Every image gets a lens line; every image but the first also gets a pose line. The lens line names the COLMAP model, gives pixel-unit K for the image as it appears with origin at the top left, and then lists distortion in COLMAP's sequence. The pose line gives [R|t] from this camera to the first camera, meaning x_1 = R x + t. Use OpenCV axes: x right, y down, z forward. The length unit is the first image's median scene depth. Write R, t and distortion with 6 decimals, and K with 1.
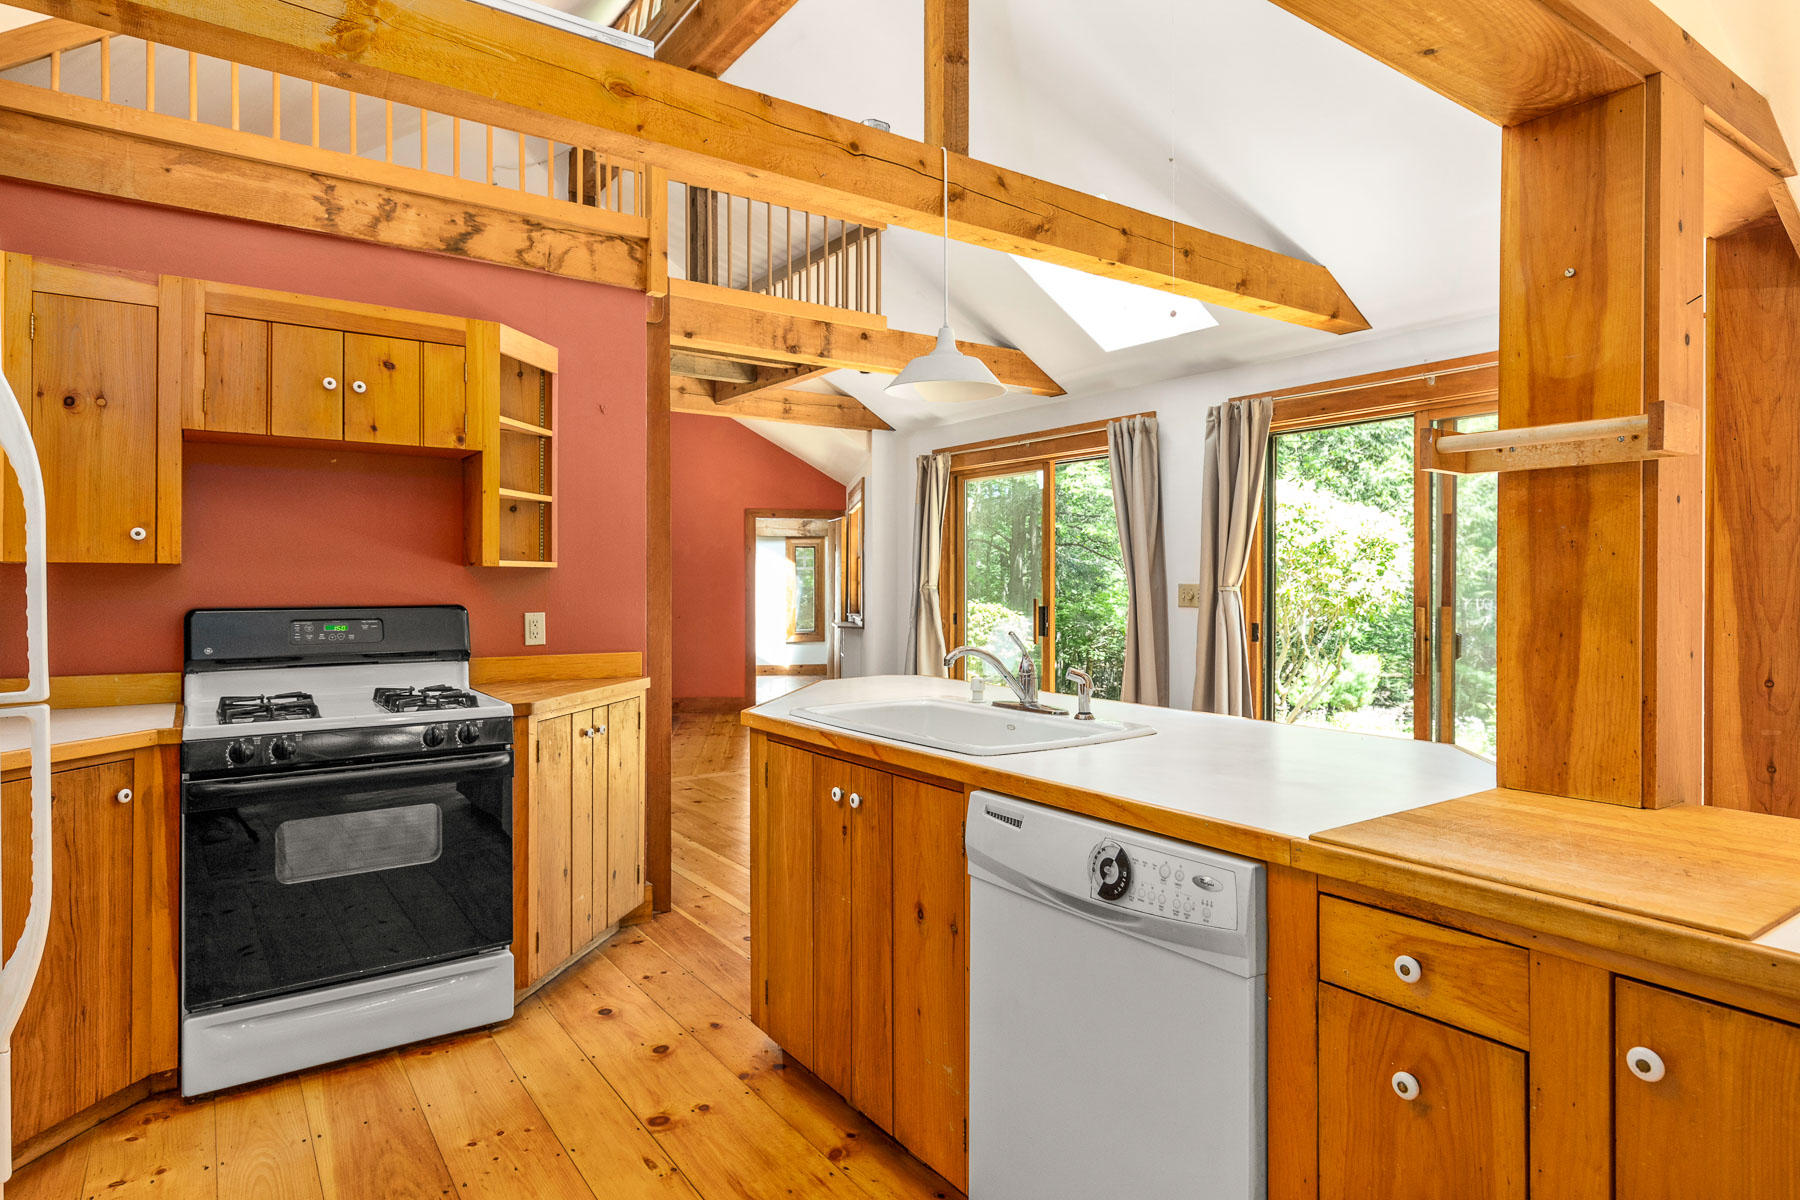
lens RADIAL K [[990.2, 0, 916.2], [0, 990.2, 584.0], [0, 0, 1]] dist [-0.006841, -0.000763]
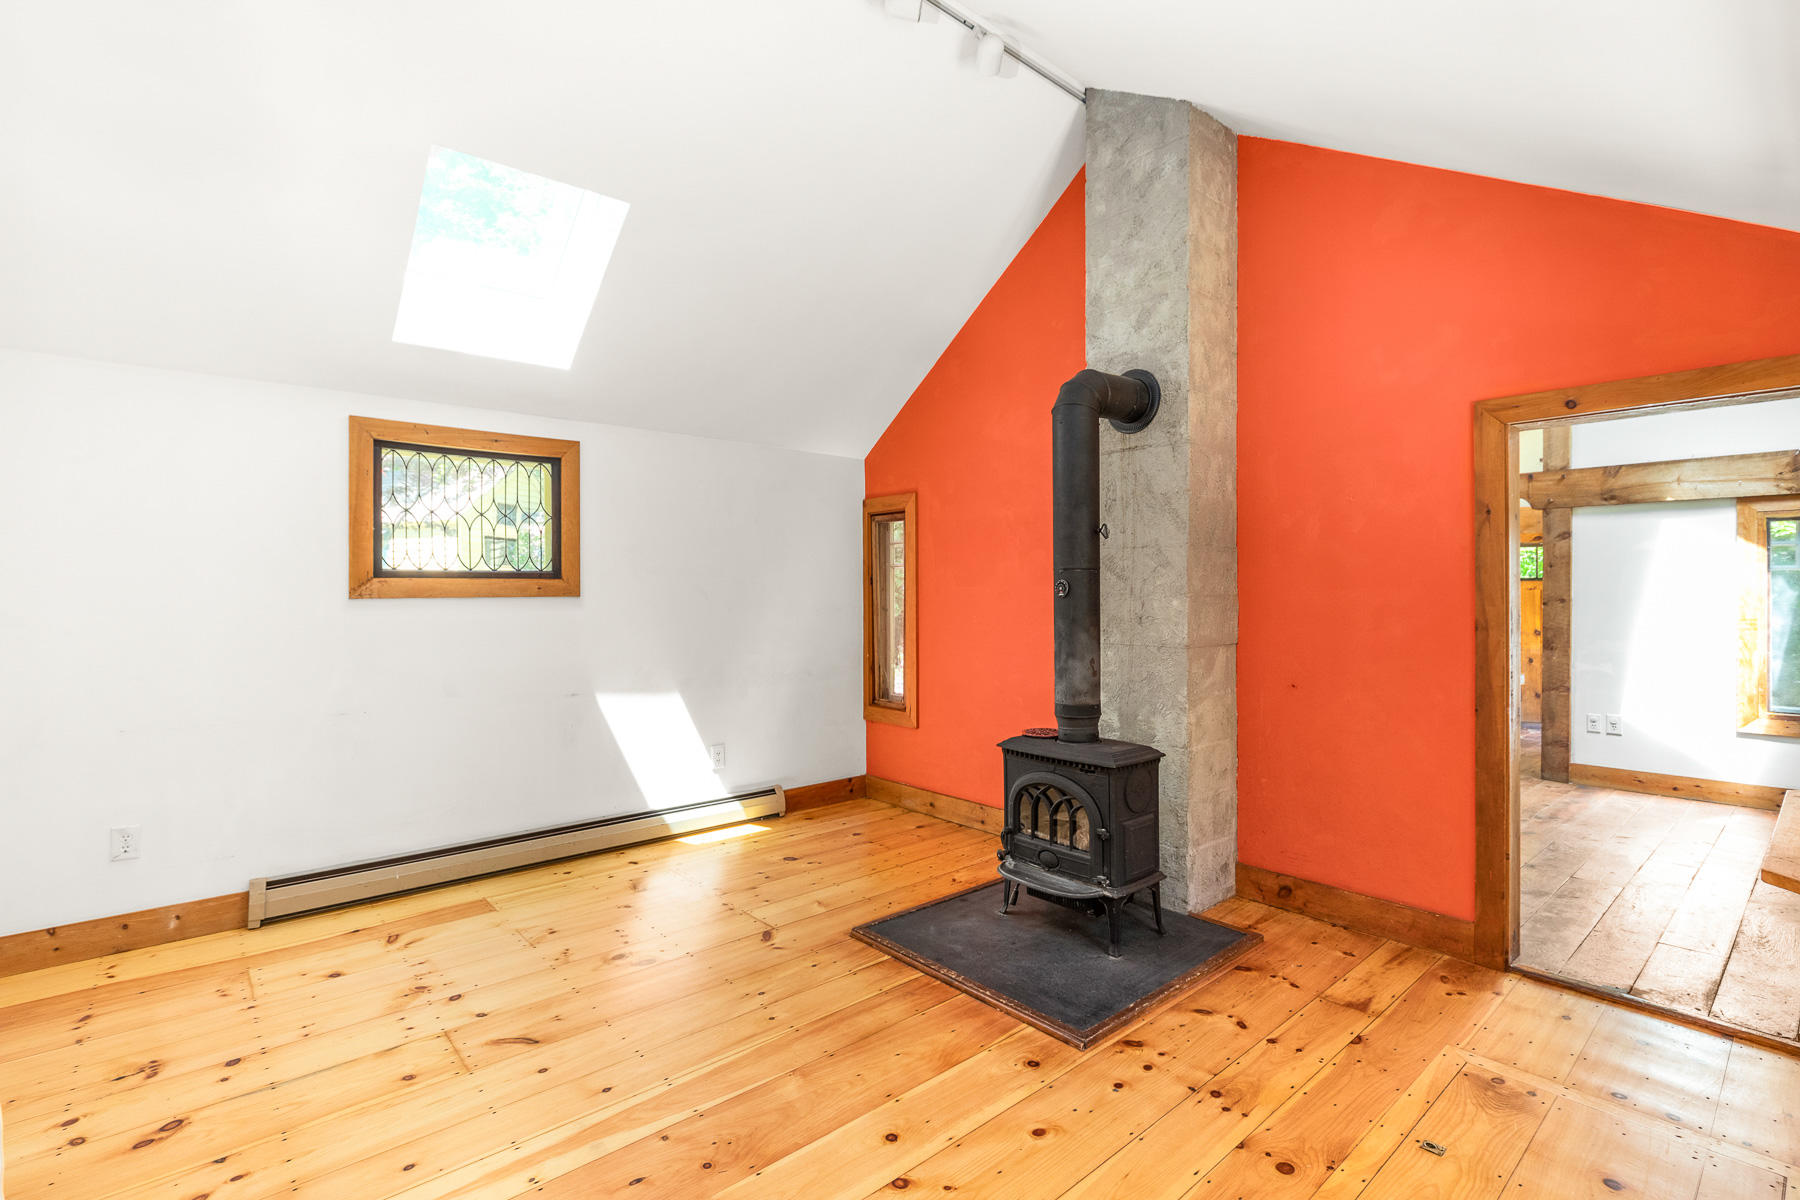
lens RADIAL K [[848.5, 0, 897.8], [0, 848.5, 599.7], [0, 0, 1]] dist [-0.003796, 0.001241]
pose [[0.550779, 0.002697, -0.834647, -0.095079], [0.003828, 0.999976, 0.005758, -0.019087], [0.834643, -0.006367, 0.550755, 2.043832]]
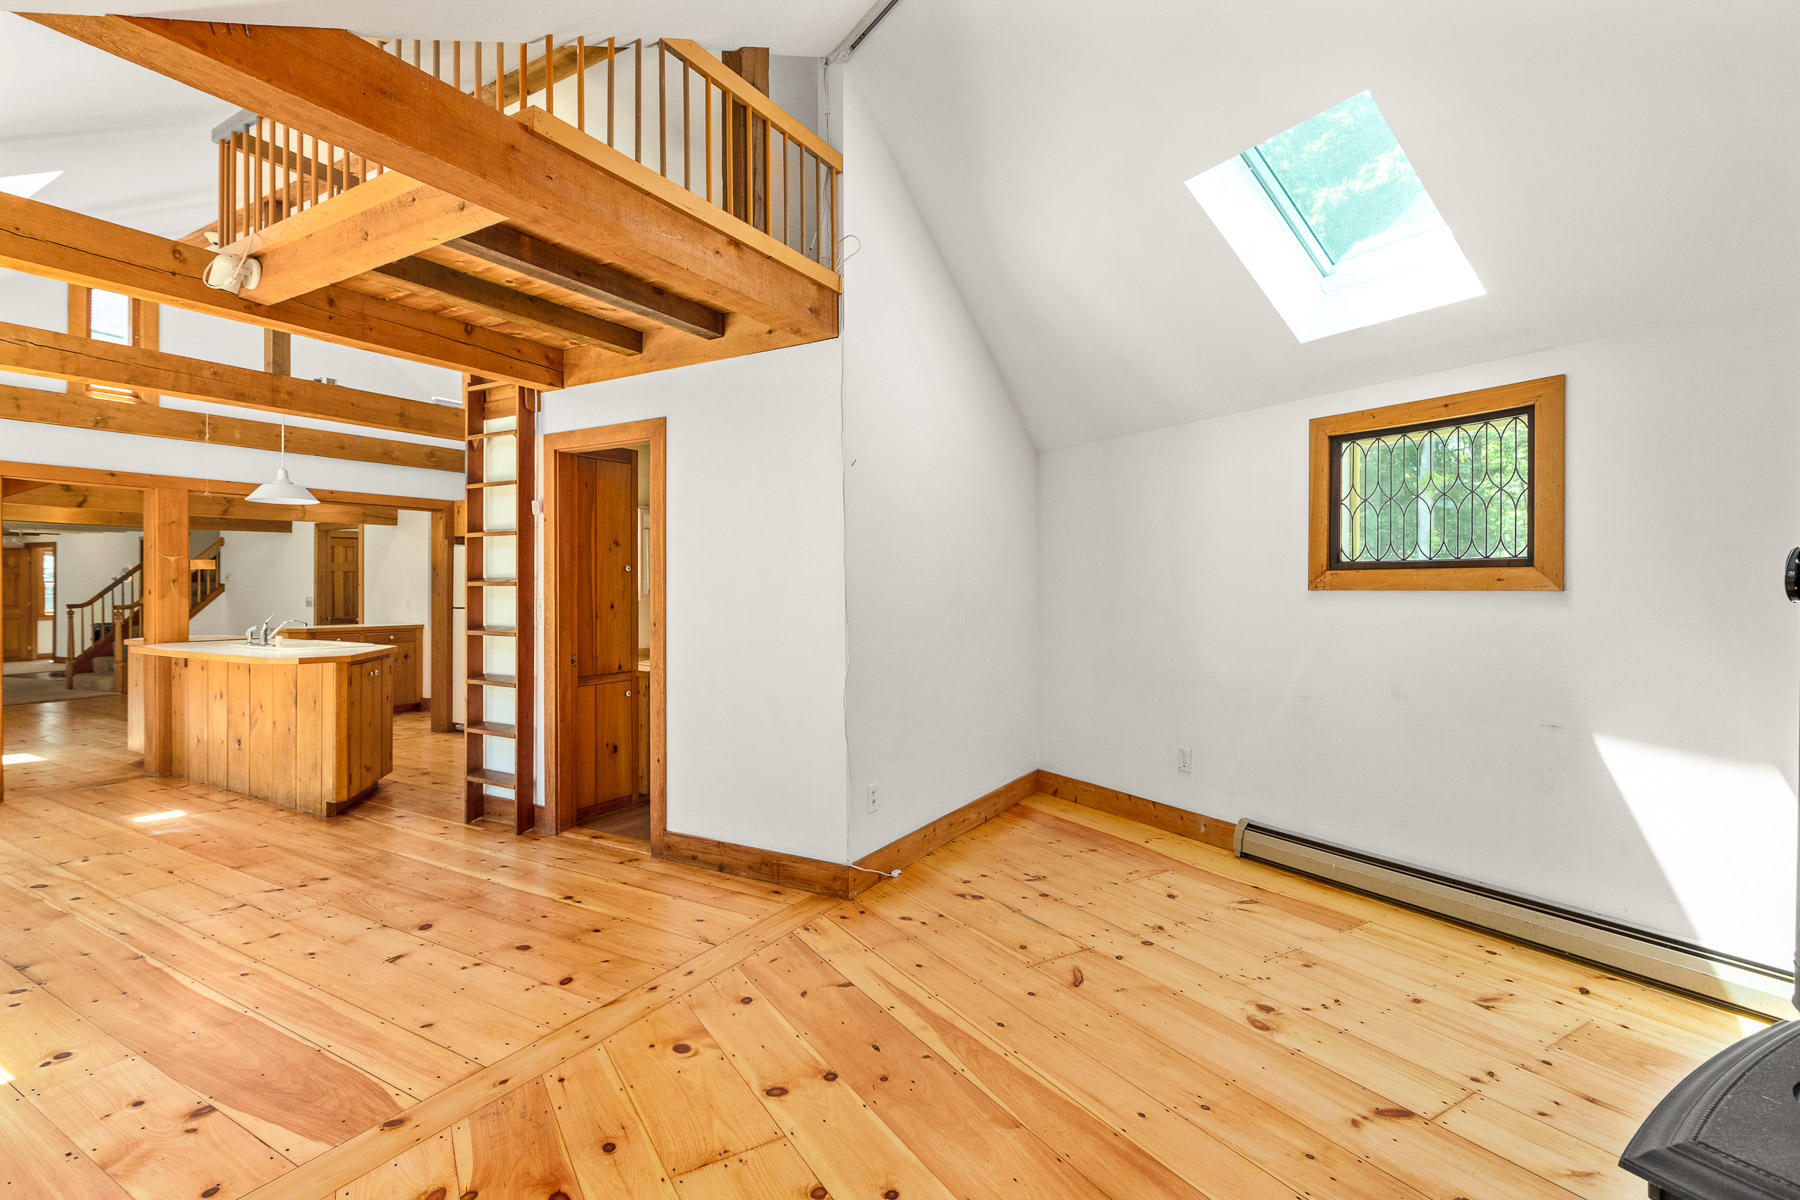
lens RADIAL K [[848.5, 0, 896.3], [0, 848.5, 586.2], [0, 0, 1]] dist [-0.003796, 0.001241]
pose [[-0.918615, -0.001904, -0.395149, -0.421879], [-0.002427, 0.999997, 0.000824, -0.022089], [0.395146, 0.001716, -0.918617, 2.956197]]
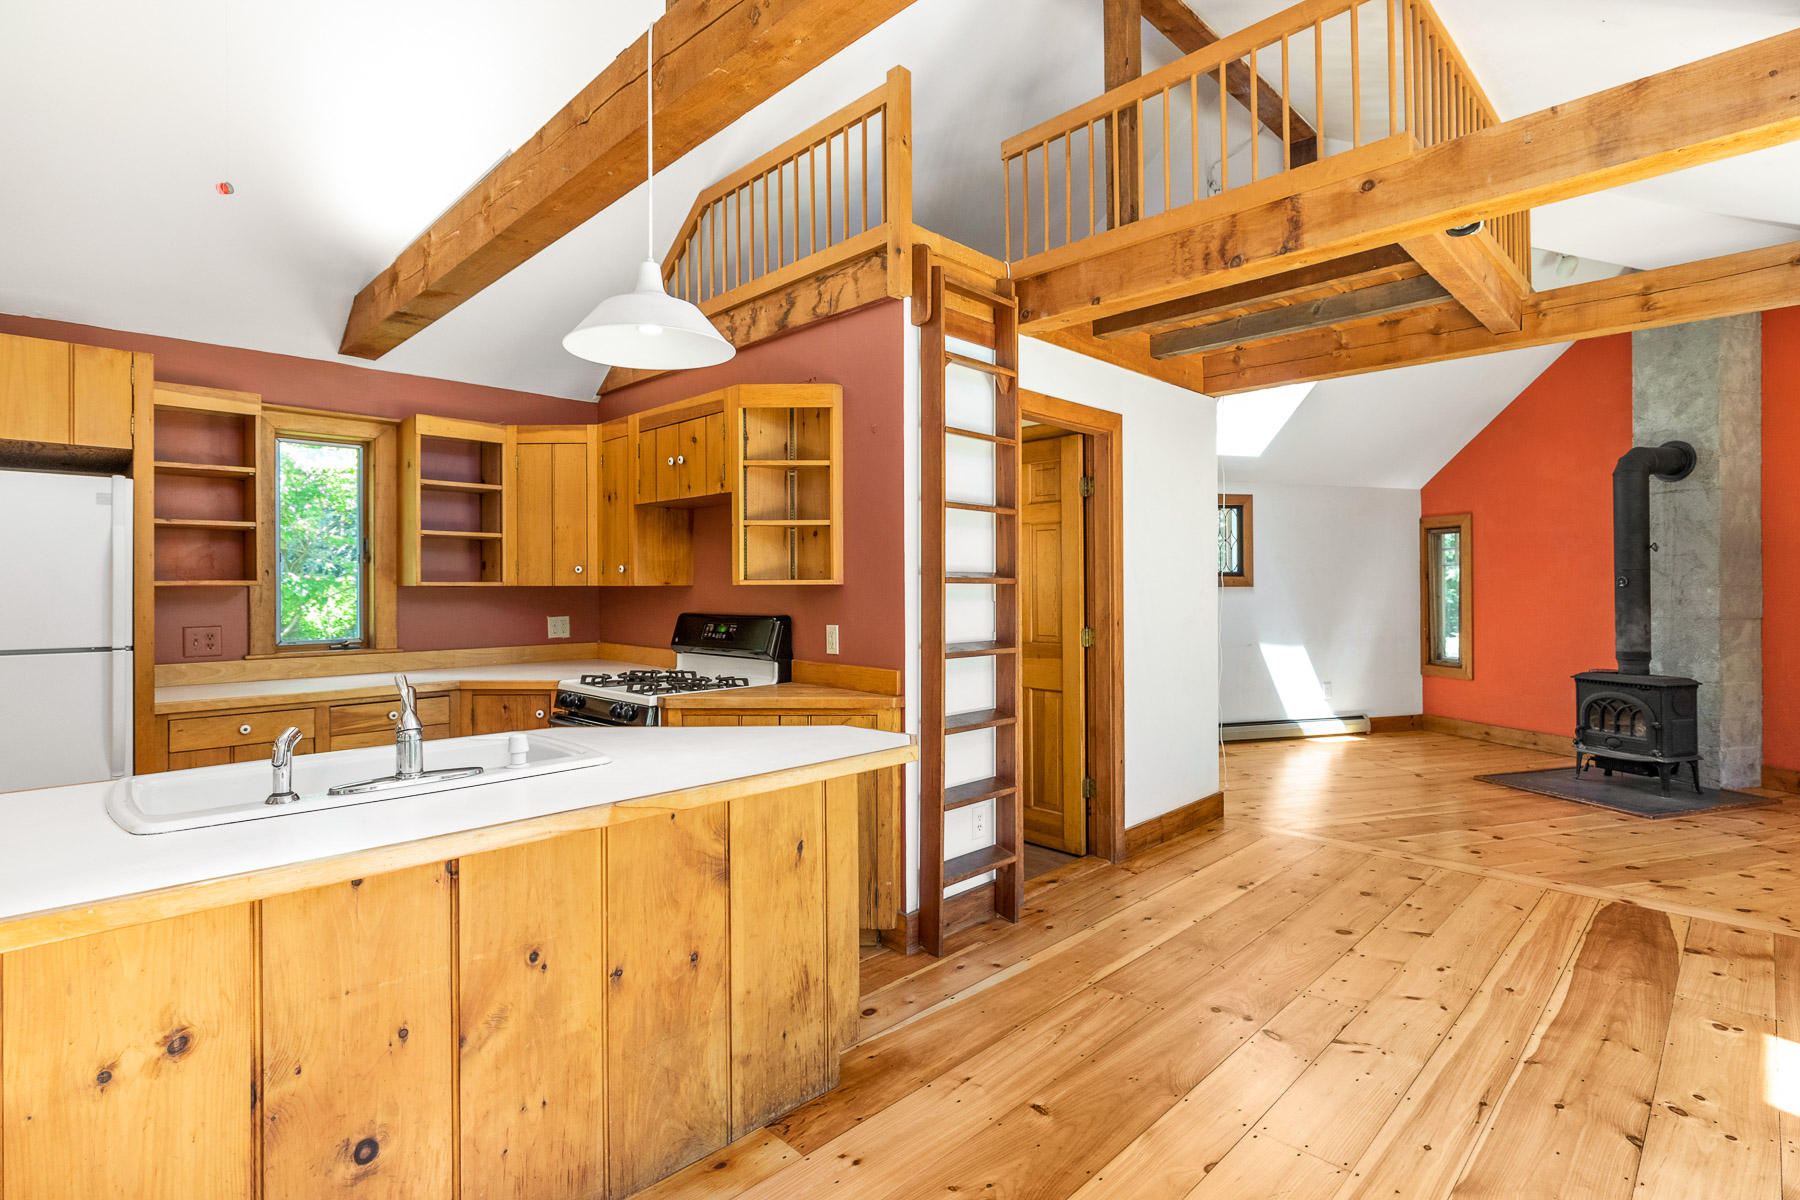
lens RADIAL K [[884.5, 0, 893.4], [0, 884.5, 585.2], [0, 0, 1]] dist [-0.004001, 0.000317]
pose [[0.163854, -0.004698, -0.986473, 0.683289], [0.001570, 0.999989, -0.004502, -0.013137], [0.986483, -0.000811, 0.163859, 1.017737]]
